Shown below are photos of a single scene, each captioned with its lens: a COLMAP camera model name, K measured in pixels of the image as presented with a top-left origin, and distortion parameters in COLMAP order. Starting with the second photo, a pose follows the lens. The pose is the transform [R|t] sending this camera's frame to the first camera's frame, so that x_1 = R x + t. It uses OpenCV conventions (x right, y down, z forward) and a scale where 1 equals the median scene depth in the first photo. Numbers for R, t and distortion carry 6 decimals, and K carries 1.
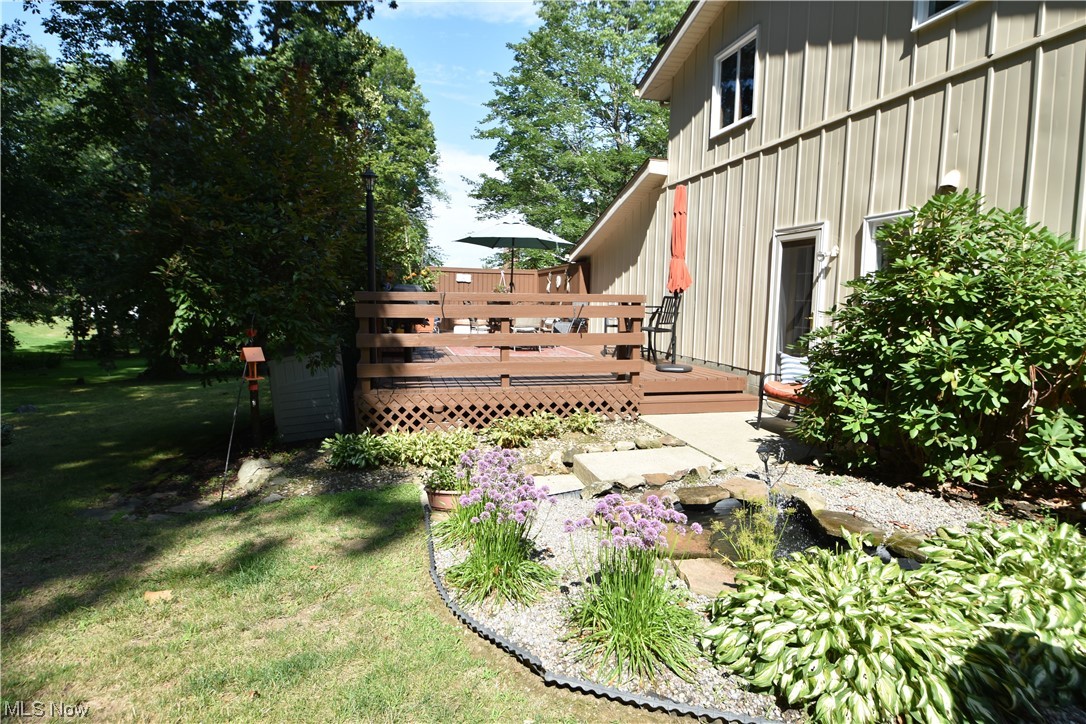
lens RADIAL K [[627.3, 0, 539.3], [0, 627.3, 361.5], [0, 0, 1]] dist [0.000230, -0.000671]
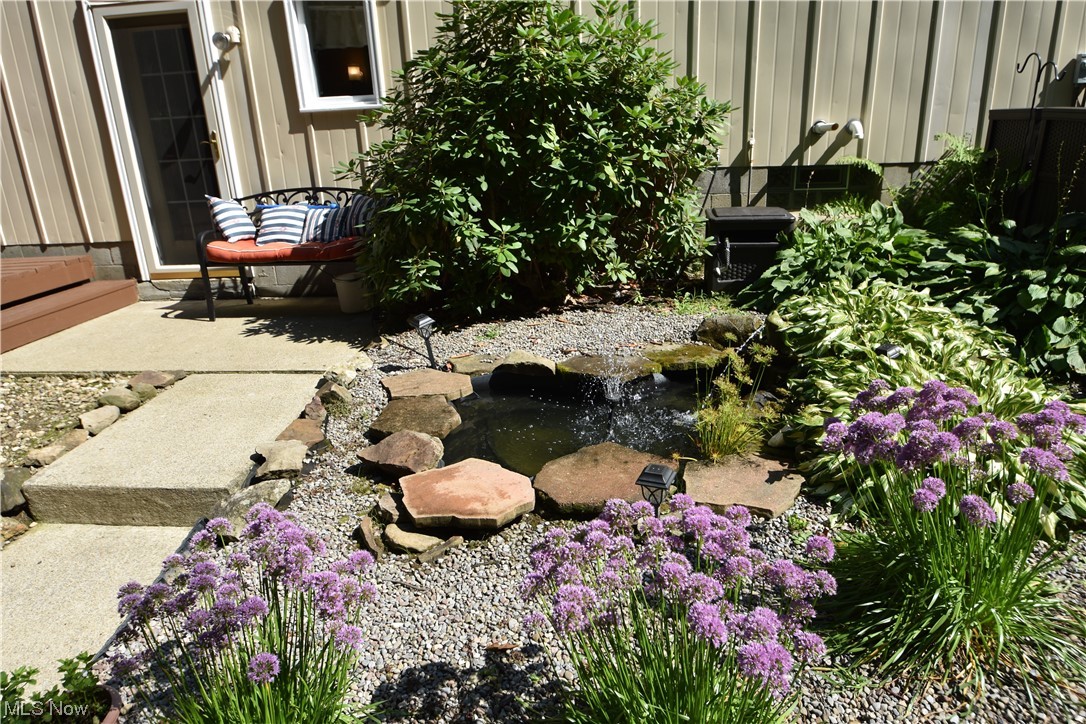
lens RADIAL K [[682.1, 0, 511.8], [0, 682.1, 362.2], [0, 0, 1]] dist [-0.000251, 0.000295]
pose [[0.347994, -0.337273, 0.874727, -0.188352], [0.154163, 0.940931, 0.301469, -0.018261], [-0.924735, 0.029941, 0.379433, 0.451280]]
